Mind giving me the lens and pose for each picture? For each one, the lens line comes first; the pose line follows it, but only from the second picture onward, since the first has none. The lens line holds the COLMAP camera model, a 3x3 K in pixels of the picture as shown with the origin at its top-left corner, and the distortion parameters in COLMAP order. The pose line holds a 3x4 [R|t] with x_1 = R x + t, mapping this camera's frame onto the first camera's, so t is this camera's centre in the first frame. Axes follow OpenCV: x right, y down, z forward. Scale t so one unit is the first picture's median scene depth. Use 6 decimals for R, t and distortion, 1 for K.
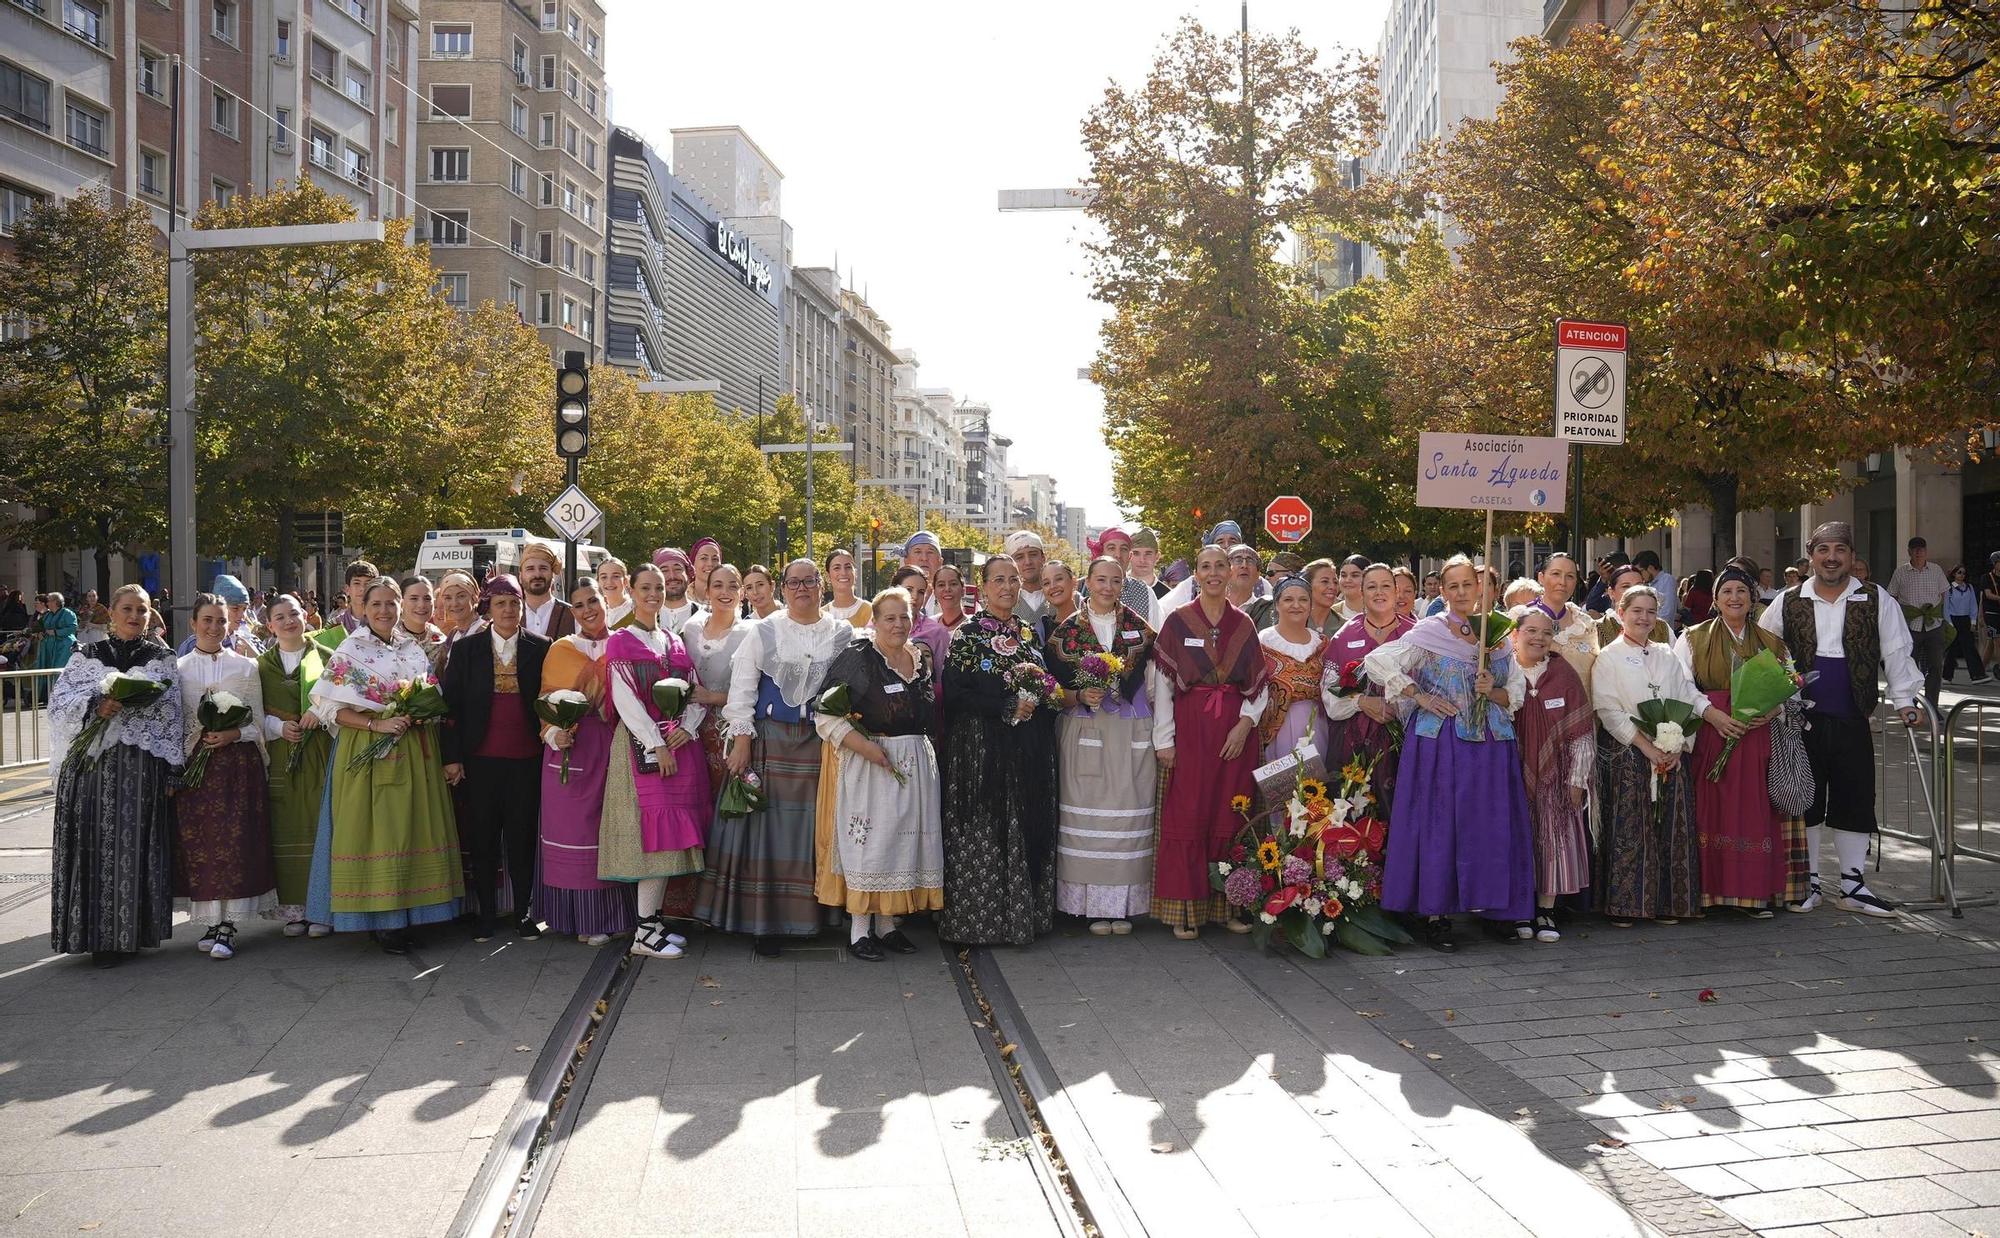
lens RADIAL K [[1612.6, 0, 1003.4], [0, 1612.6, 659.6], [0, 0, 1]] dist [-0.199182, 0.179127]
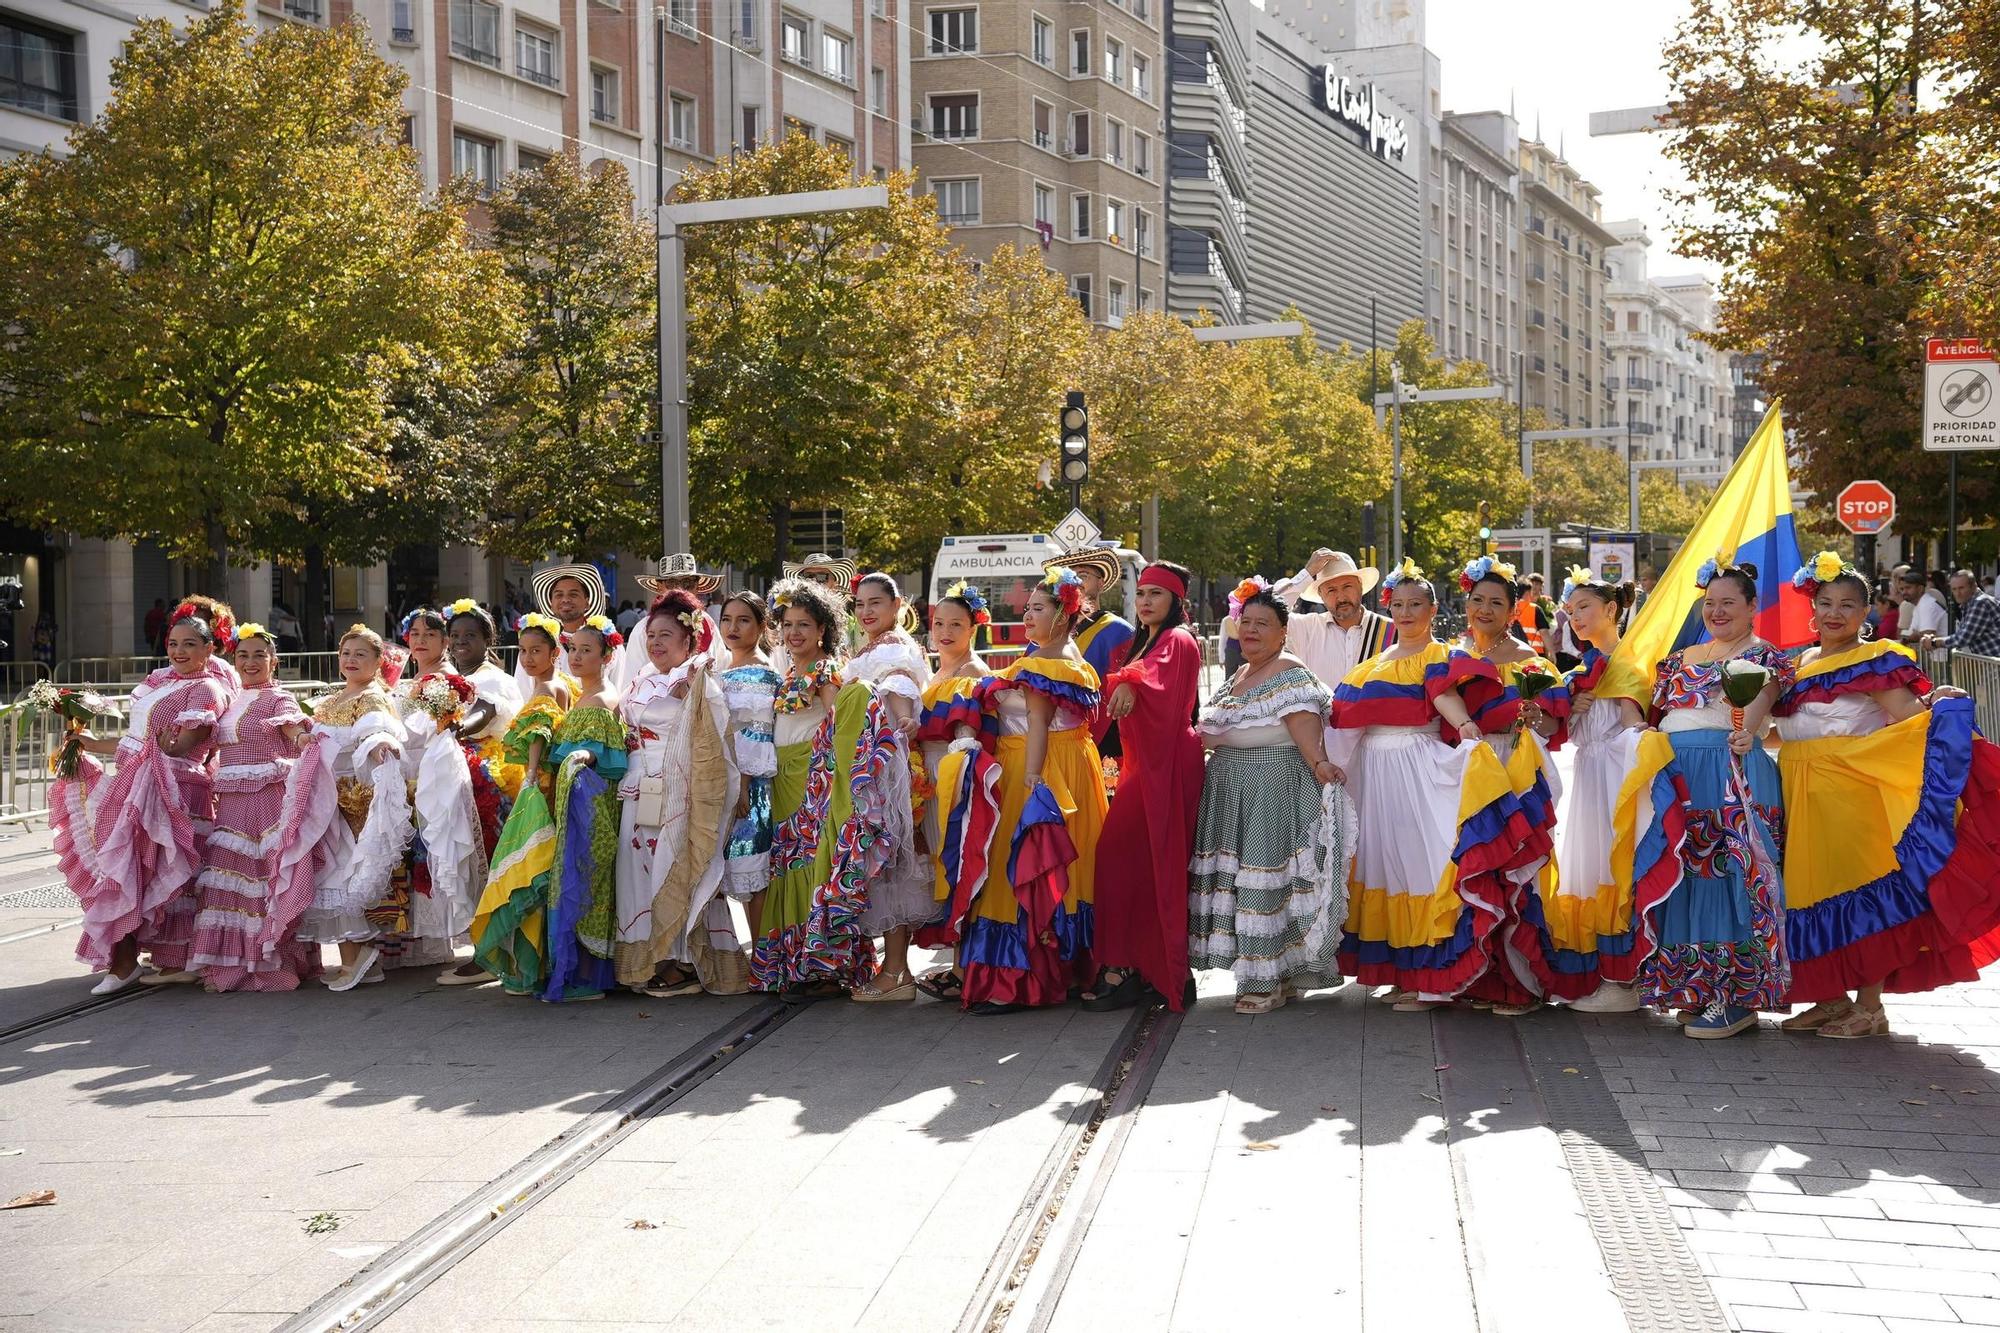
lens RADIAL K [[2483.8, 0, 1000.0], [0, 2483.8, 666.5], [0, 0, 1]] dist [-0.012538, 0.545141]
pose [[0.948688, -0.006099, -0.316155, 0.044243], [0.002020, 0.999910, -0.013229, 0.005134], [0.316207, 0.011912, 0.948615, -0.130796]]
